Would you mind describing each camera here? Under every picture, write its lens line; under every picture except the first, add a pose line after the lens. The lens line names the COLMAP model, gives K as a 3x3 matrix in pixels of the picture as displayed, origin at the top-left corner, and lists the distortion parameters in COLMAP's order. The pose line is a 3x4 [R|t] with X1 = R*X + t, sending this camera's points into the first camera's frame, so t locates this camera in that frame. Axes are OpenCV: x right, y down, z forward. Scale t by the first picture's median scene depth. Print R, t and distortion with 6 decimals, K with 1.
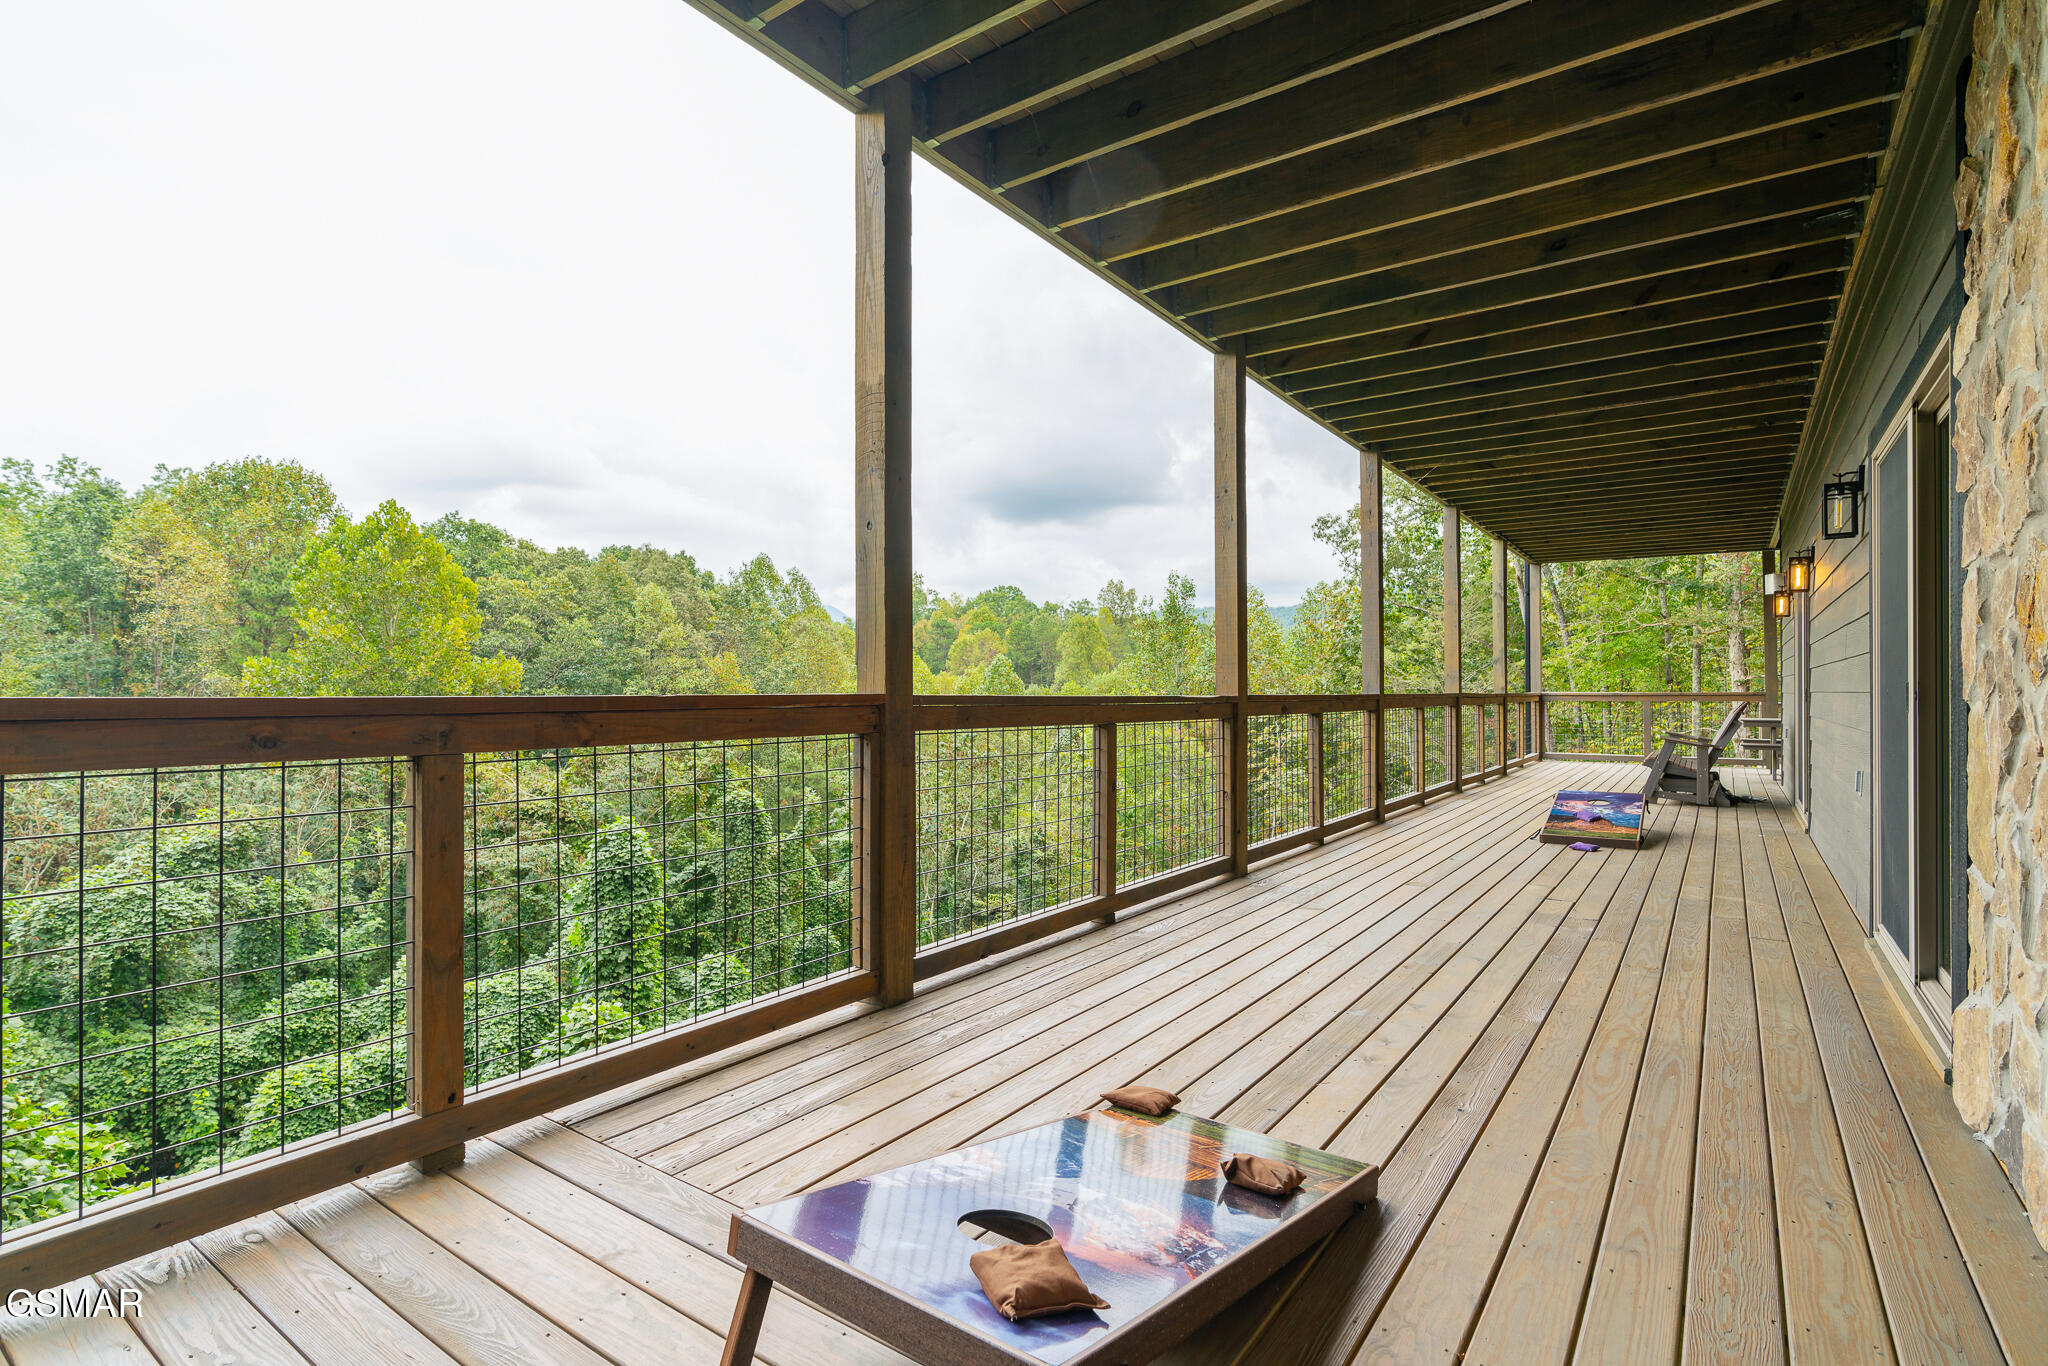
lens RADIAL K [[985.7, 0, 1010.5], [0, 985.7, 685.2], [0, 0, 1]] dist [-0.009092, 0.009204]
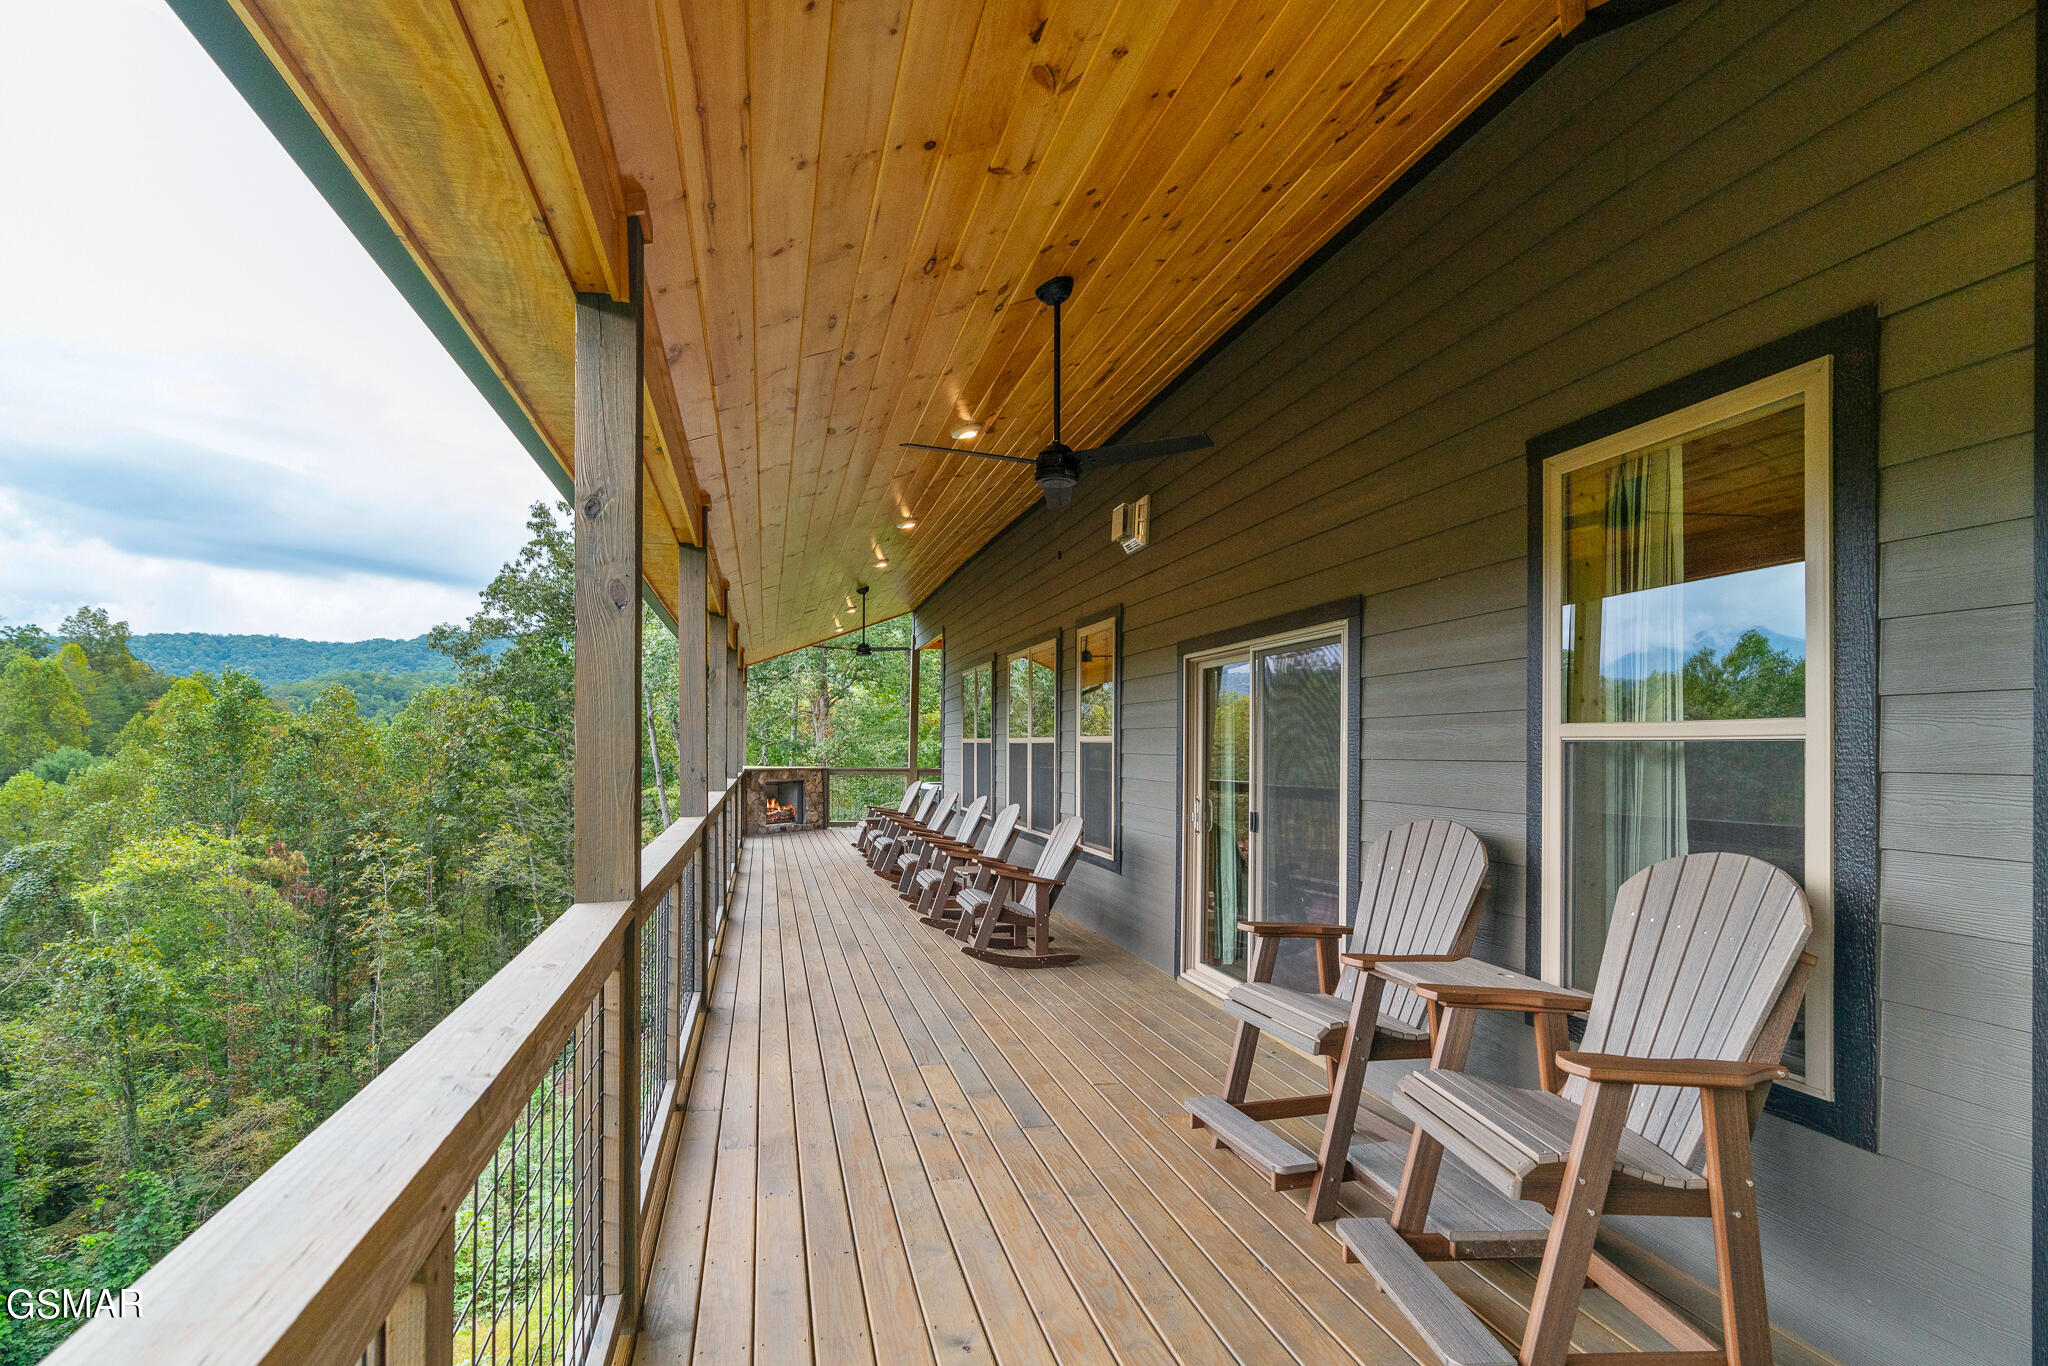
lens RADIAL K [[985.7, 0, 987.9], [0, 985.7, 731.6], [0, 0, 1]] dist [-0.009092, 0.009204]
pose [[0.657807, 0.015699, 0.753023, -0.029639], [-0.013393, 0.999868, -0.009146, -0.062558], [-0.753067, -0.004068, 0.657931, 0.015324]]
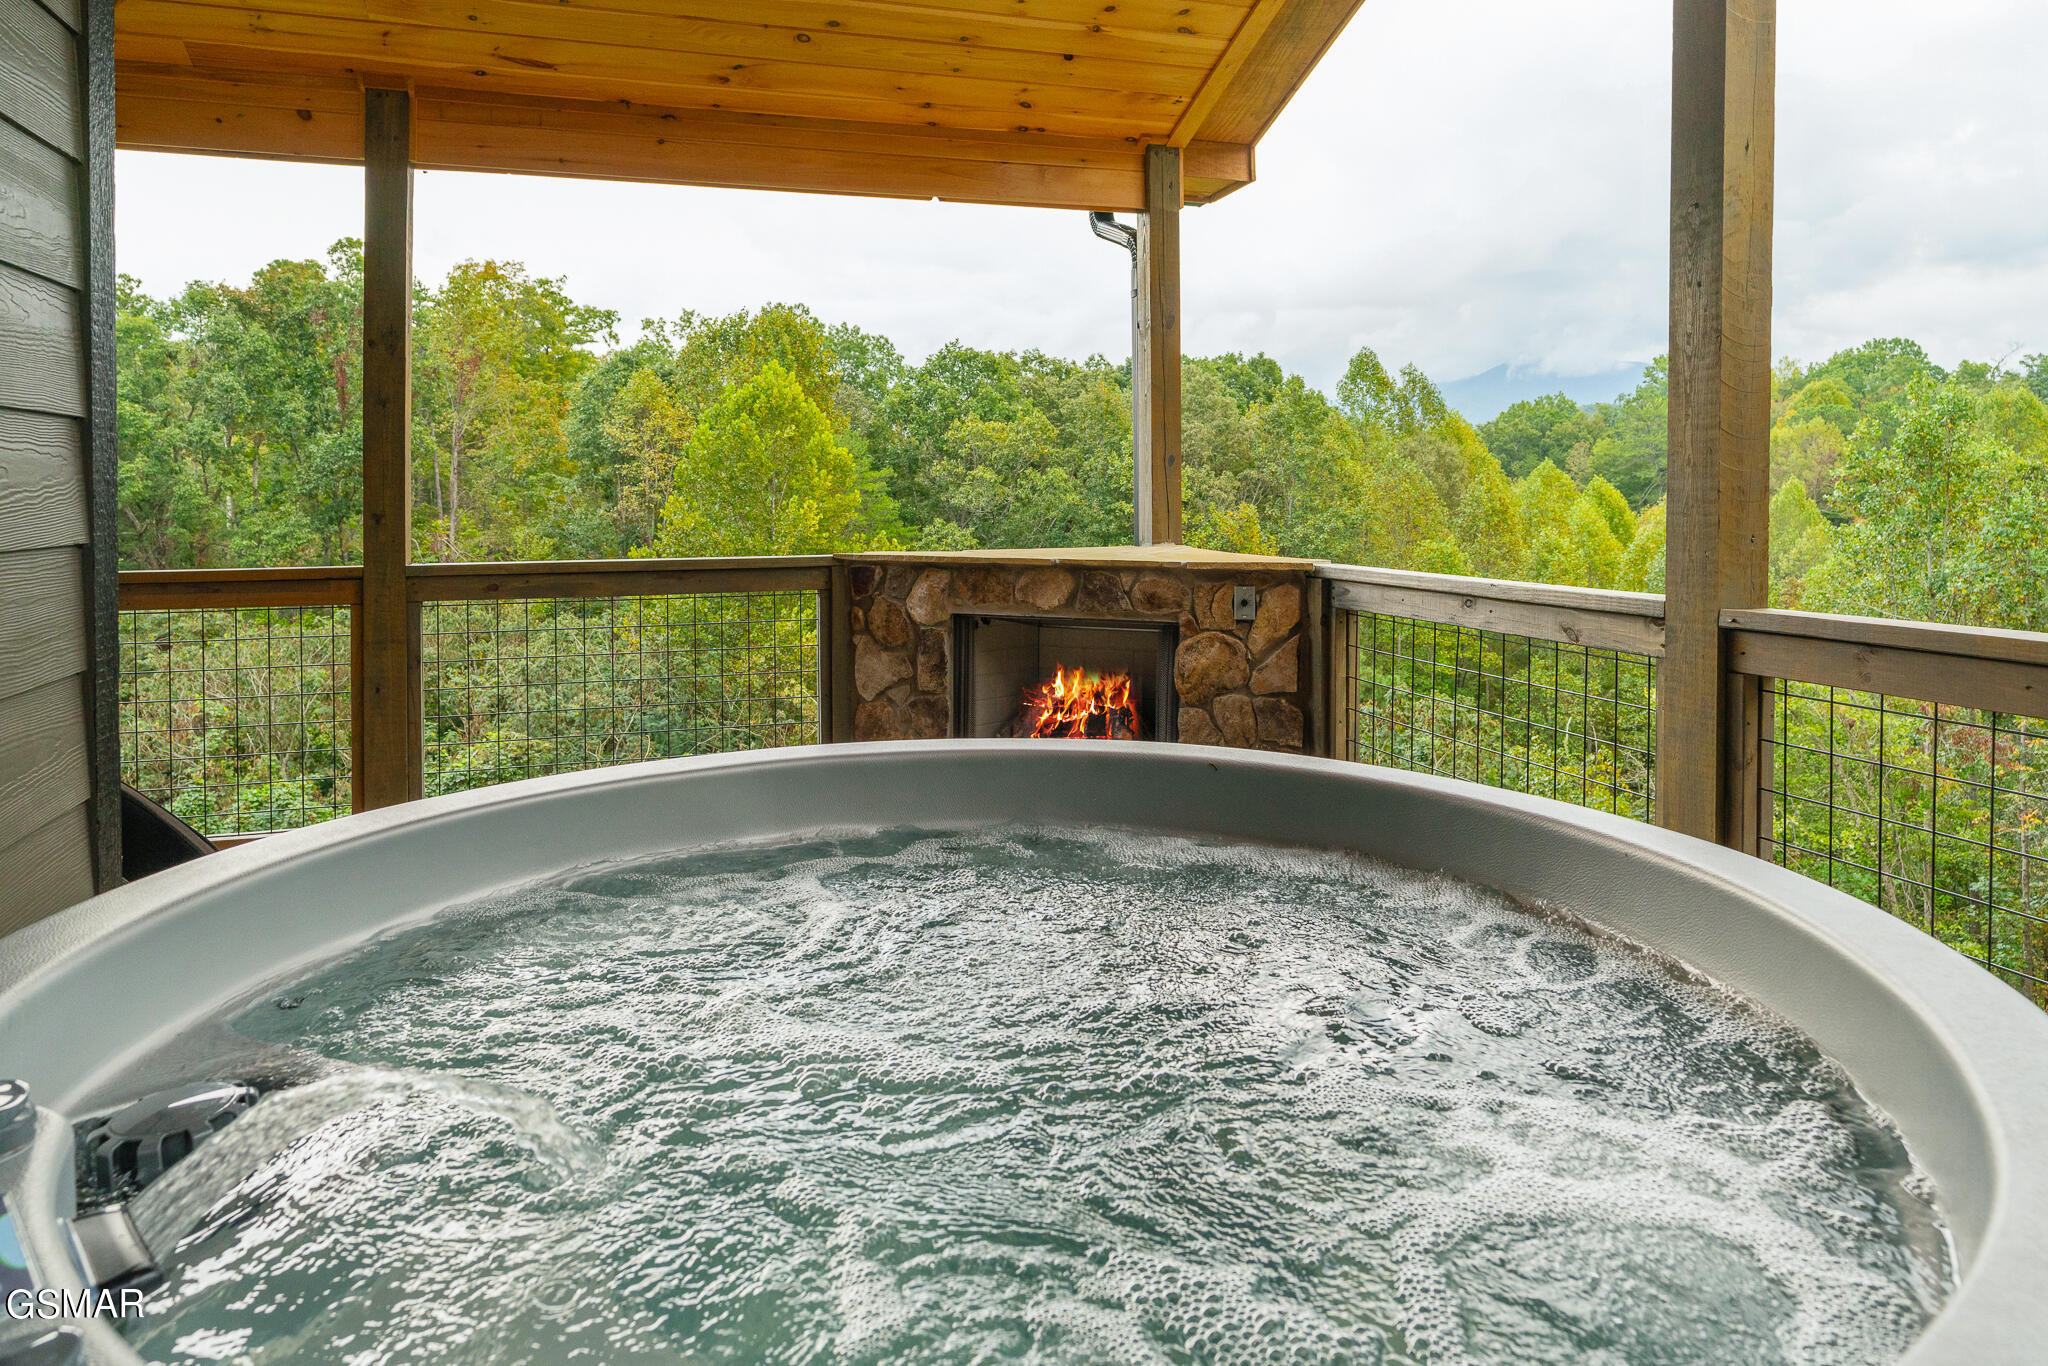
lens RADIAL K [[1284.8, 0, 1022.5], [0, 1284.8, 522.1], [0, 0, 1]] dist [-0.000932, 0.004300]
pose [[0.804425, 0.006204, -0.594022, 0.185354], [0.010463, 0.999642, 0.024610, -0.058370], [0.593962, -0.026012, 0.804072, 0.174535]]
